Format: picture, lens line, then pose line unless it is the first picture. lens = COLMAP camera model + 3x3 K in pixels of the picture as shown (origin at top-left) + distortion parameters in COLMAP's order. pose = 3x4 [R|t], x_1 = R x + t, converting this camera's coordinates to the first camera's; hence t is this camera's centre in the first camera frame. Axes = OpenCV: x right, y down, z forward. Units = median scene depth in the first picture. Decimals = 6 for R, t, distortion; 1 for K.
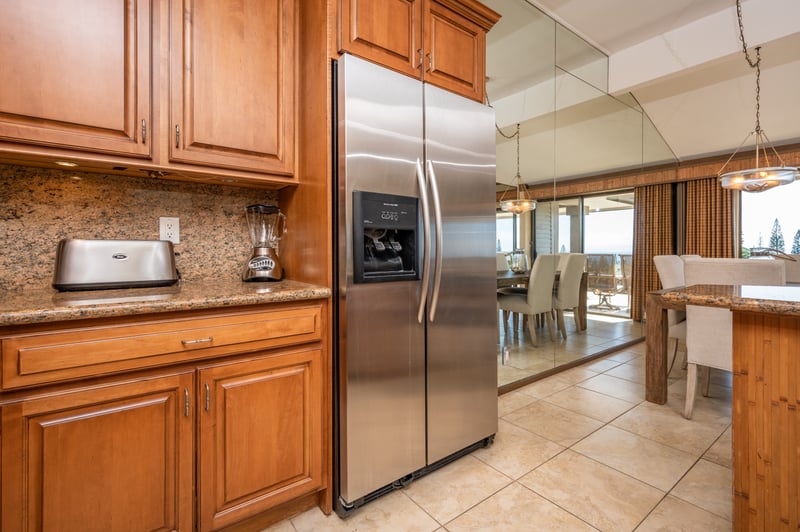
lens RADIAL K [[361.3, 0, 410.3], [0, 361.3, 253.0], [0, 0, 1]] dist [0.002611, -0.001639]
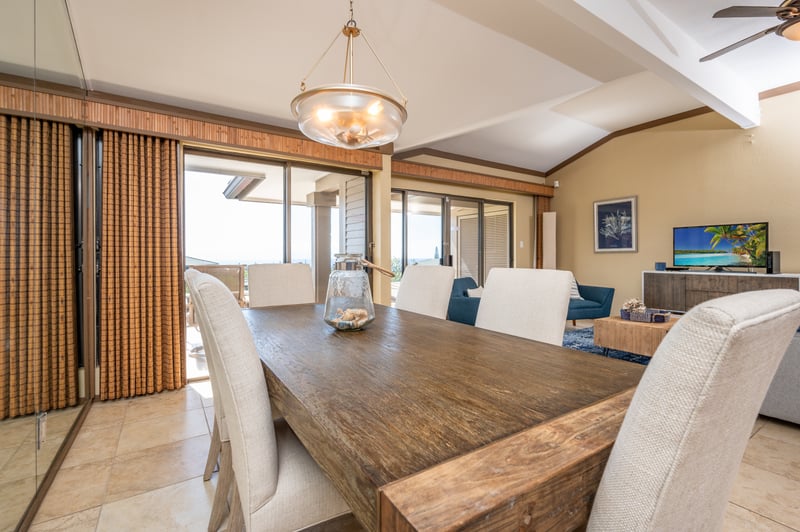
lens RADIAL K [[361.3, 0, 404.1], [0, 361.3, 259.6], [0, 0, 1]] dist [0.002611, -0.001639]
pose [[0.068826, -0.005525, 0.997613, 0.731328], [0.006645, 0.999965, 0.005079, -0.017099], [-0.997607, 0.006280, 0.068860, 1.469885]]
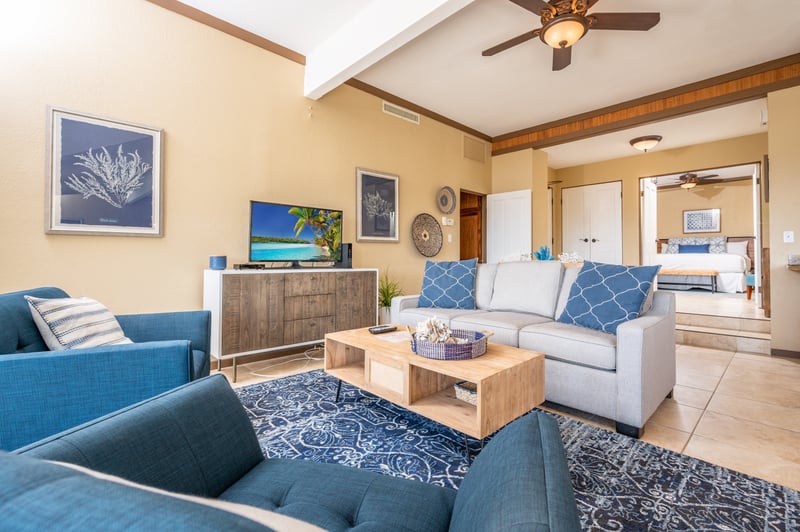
lens RADIAL K [[361.3, 0, 403.6], [0, 361.3, 252.5], [0, 0, 1]] dist [0.002611, -0.001639]
pose [[-0.993898, -0.004610, -0.110206, 3.096775], [-0.003137, 0.999903, -0.013533, 0.036980], [0.110257, -0.013105, -0.993817, 1.409458]]
